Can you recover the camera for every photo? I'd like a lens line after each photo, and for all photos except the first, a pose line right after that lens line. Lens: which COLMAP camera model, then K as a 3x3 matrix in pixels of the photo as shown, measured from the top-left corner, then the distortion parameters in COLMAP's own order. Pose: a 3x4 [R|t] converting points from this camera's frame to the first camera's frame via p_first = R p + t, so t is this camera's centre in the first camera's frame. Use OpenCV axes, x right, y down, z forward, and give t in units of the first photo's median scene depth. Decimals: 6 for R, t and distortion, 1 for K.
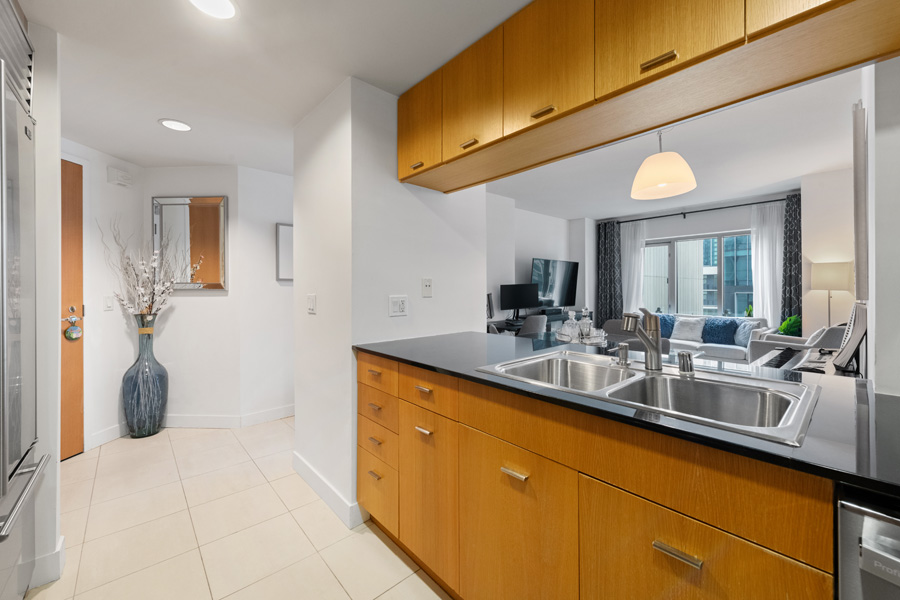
lens RADIAL K [[361.2, 0, 456.9], [0, 361.2, 291.3], [0, 0, 1]] dist [0.009815, -0.000394]
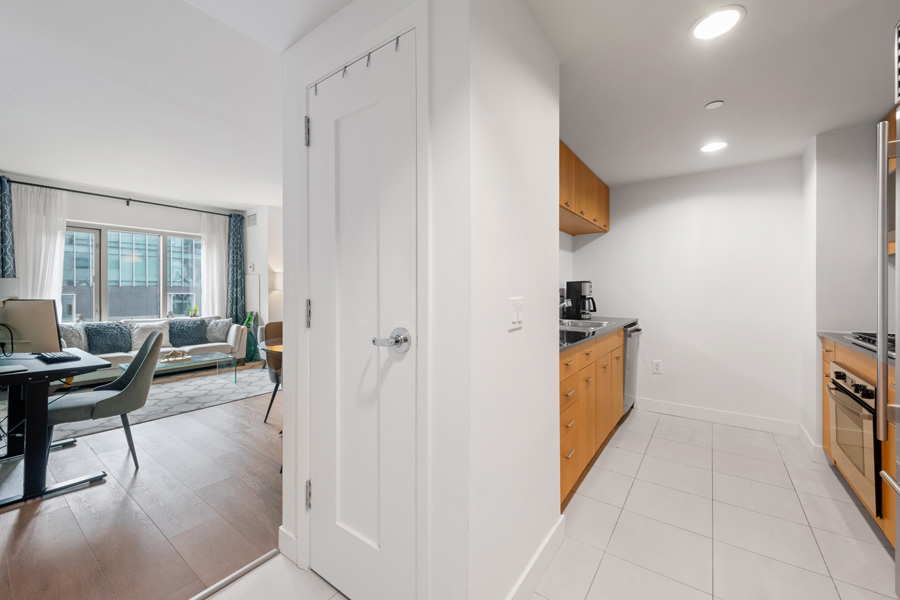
lens RADIAL K [[356.0, 0, 452.8], [0, 356.0, 290.0], [0, 0, 1]] dist [0.008409, -0.000593]
pose [[-0.208564, 0.005073, 0.977996, -0.685746], [0.004154, 0.999982, -0.004301, 0.001345], [-0.978000, 0.003165, -0.208581, 0.880161]]
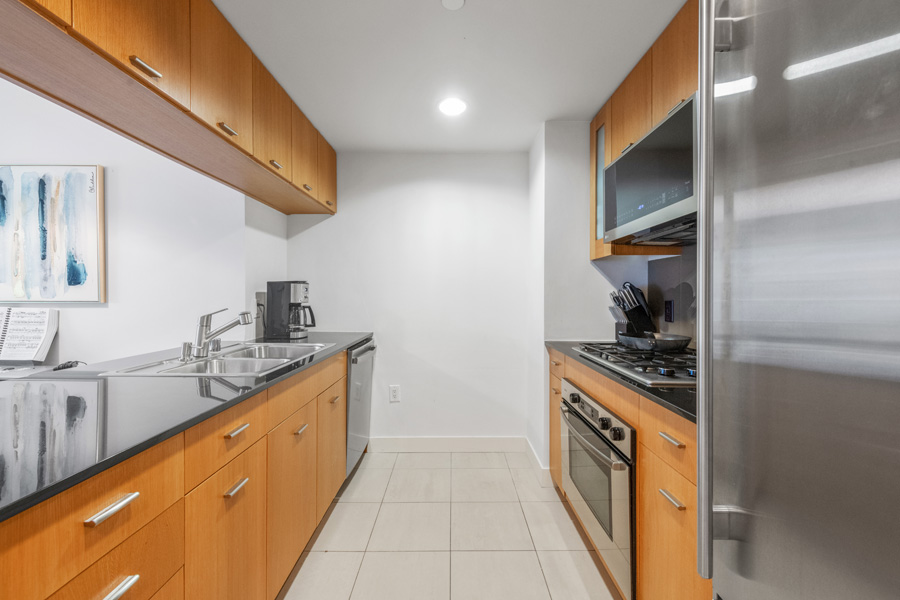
lens RADIAL K [[361.2, 0, 456.9], [0, 361.2, 291.3], [0, 0, 1]] dist [0.009815, -0.000394]
pose [[-0.752523, 0.010145, 0.658488, -0.421973], [0.005903, 0.999945, -0.008660, -0.000144], [-0.658540, -0.002630, -0.752541, 0.586802]]
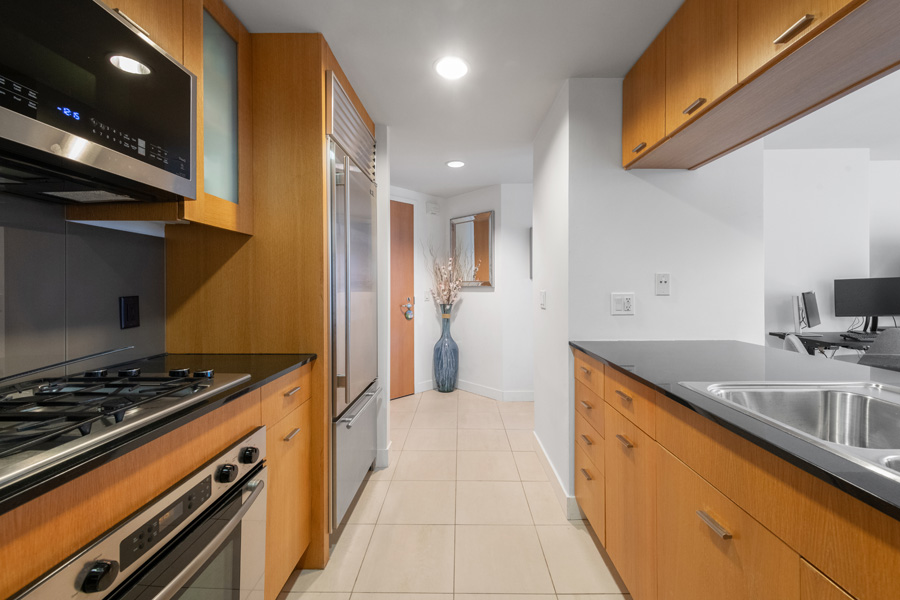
lens RADIAL K [[356.0, 0, 452.8], [0, 356.0, 290.0], [0, 0, 1]] dist [0.008409, -0.000593]
pose [[0.735331, 0.006326, -0.677678, 0.083093], [-0.003137, 0.999977, 0.005930, 0.000342], [0.677700, -0.002235, 0.735335, 0.019788]]
